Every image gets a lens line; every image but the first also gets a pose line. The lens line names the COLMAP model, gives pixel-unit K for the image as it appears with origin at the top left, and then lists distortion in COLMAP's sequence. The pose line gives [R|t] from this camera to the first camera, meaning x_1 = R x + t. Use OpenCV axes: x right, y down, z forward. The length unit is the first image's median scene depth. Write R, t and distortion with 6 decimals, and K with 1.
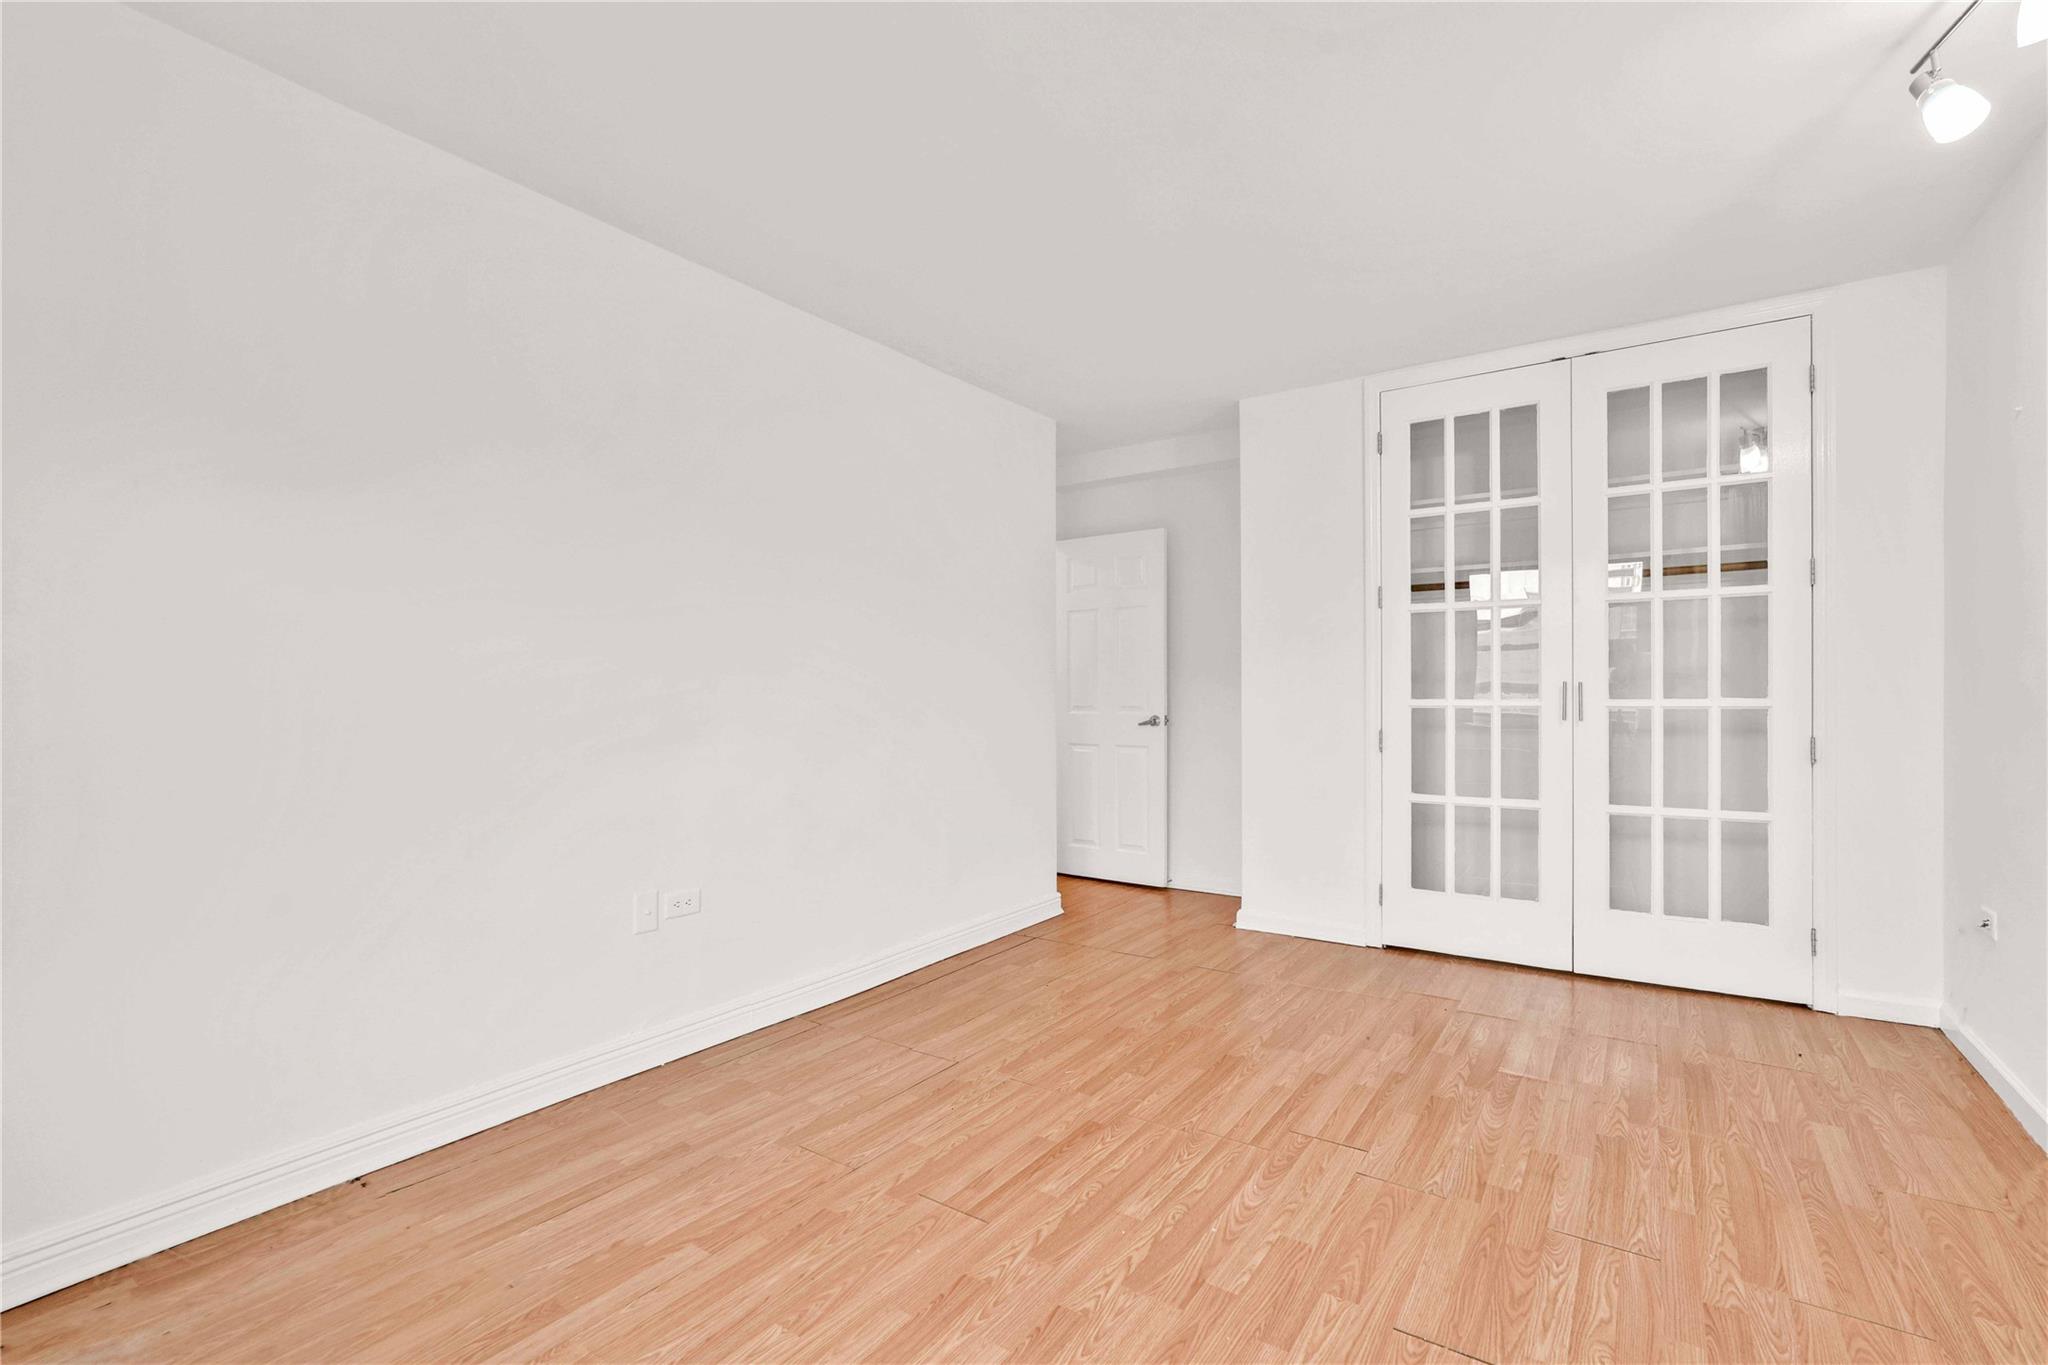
lens RADIAL K [[922.8, 0, 1015.1], [0, 922.8, 700.6], [0, 0, 1]] dist [0.002959, 0.000649]
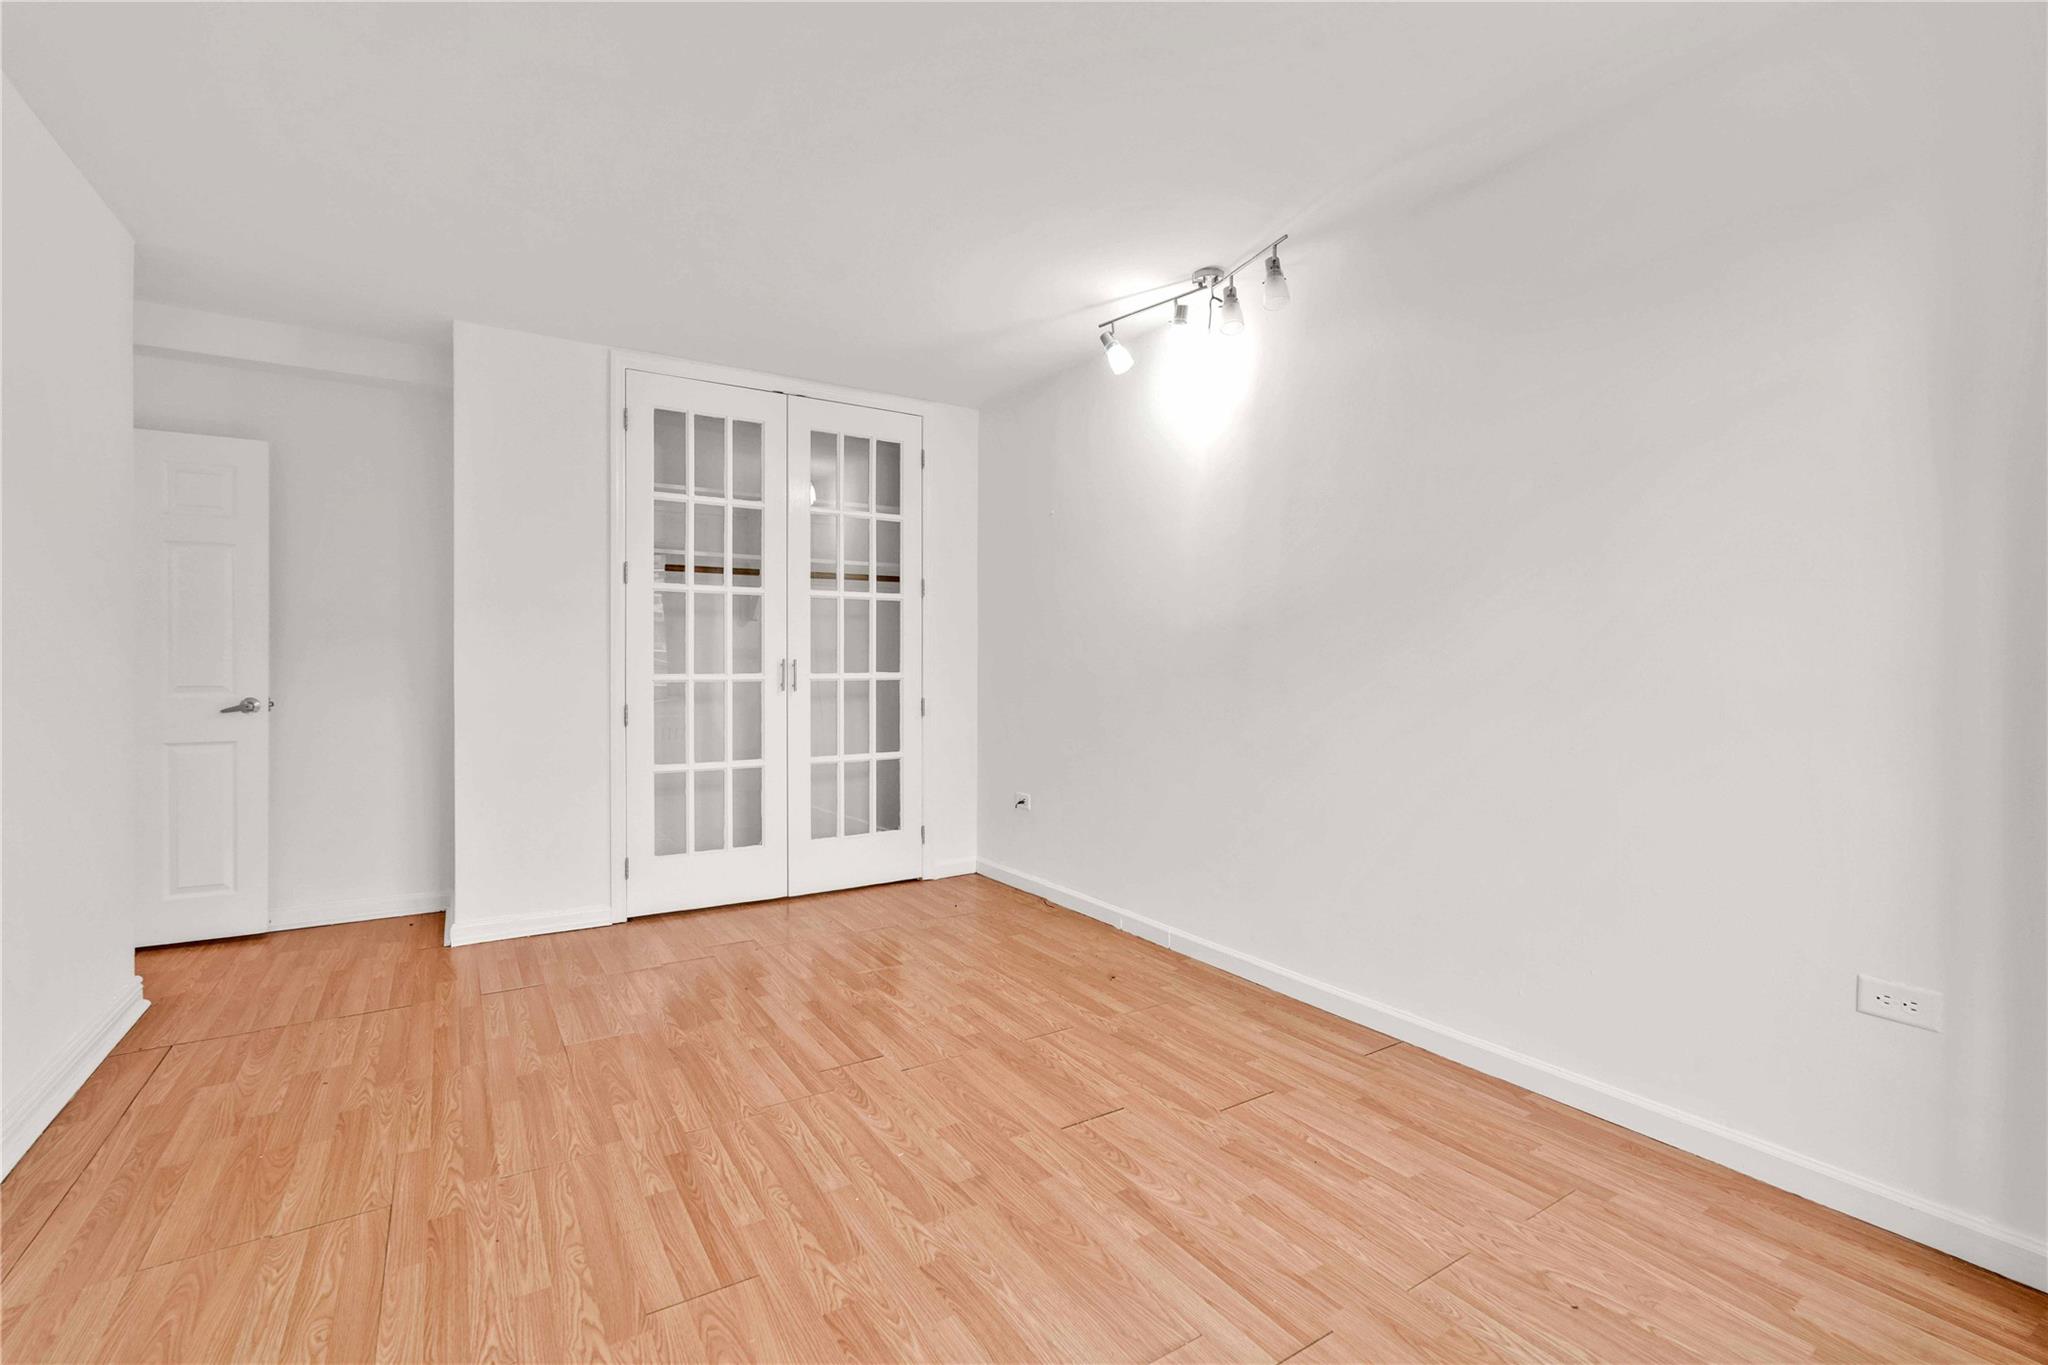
lens RADIAL K [[921.0, 0, 1021.5], [0, 921.0, 676.7], [0, 0, 1]] dist [-0.000822, 0.001444]
pose [[0.391659, -0.003342, 0.920104, -0.432893], [0.006764, 0.999977, 0.000753, 0.004354], [-0.920086, 0.005929, 0.391672, 0.259971]]
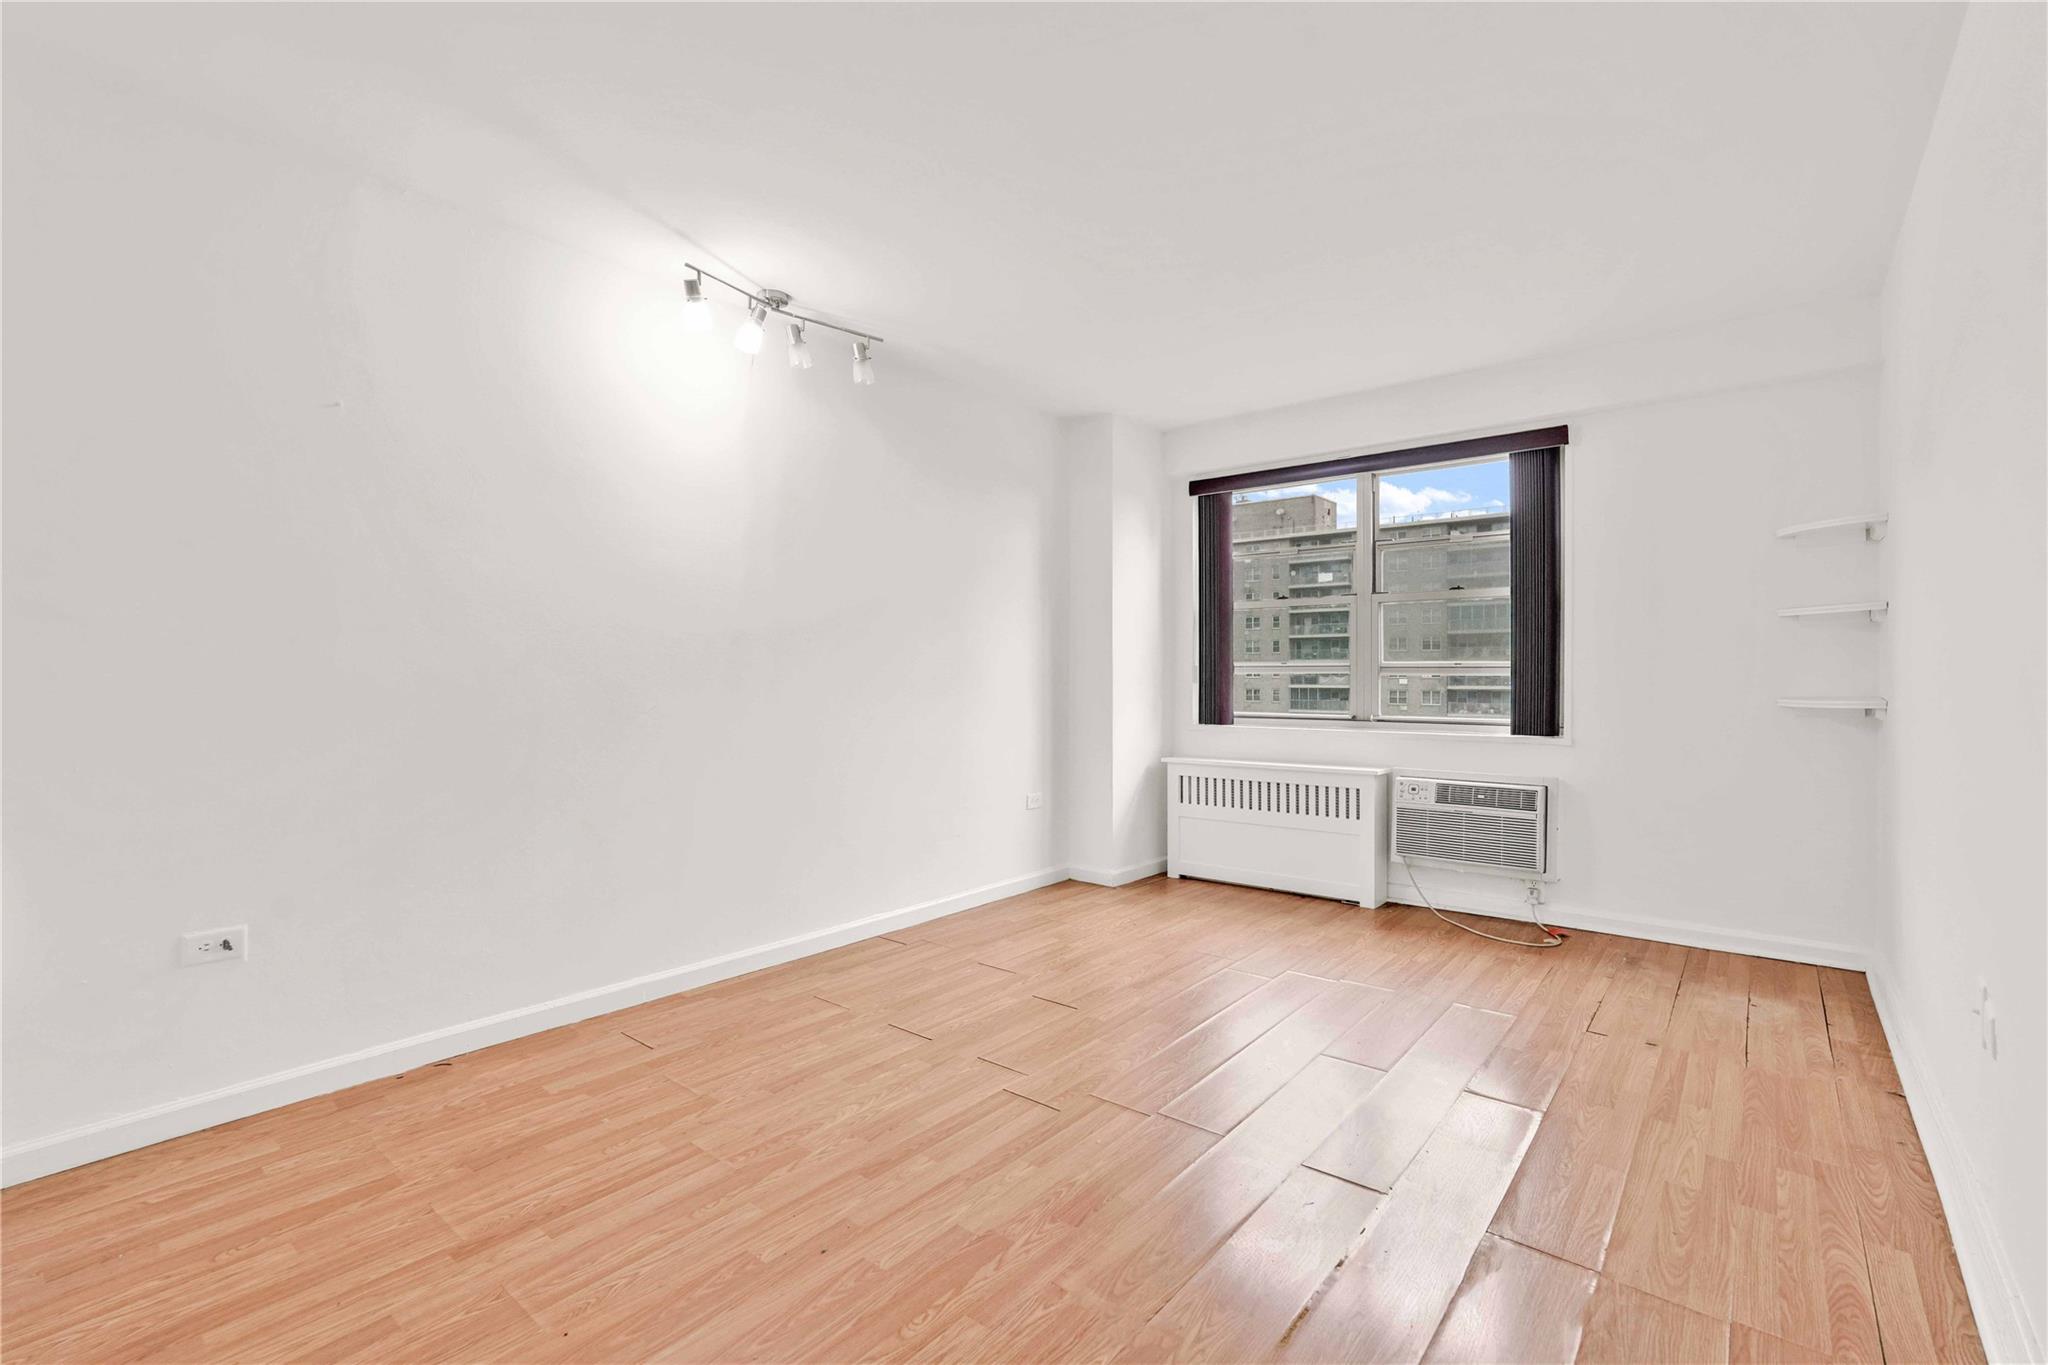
lens RADIAL K [[910.7, 0, 1026.6], [0, 910.7, 687.7], [0, 0, 1]] dist [-0.010128, 0.007274]
pose [[-0.997459, 0.002004, 0.071219, 0.189810], [0.003631, 0.999735, 0.022714, -0.012438], [-0.071155, 0.022915, -0.997202, 1.432440]]
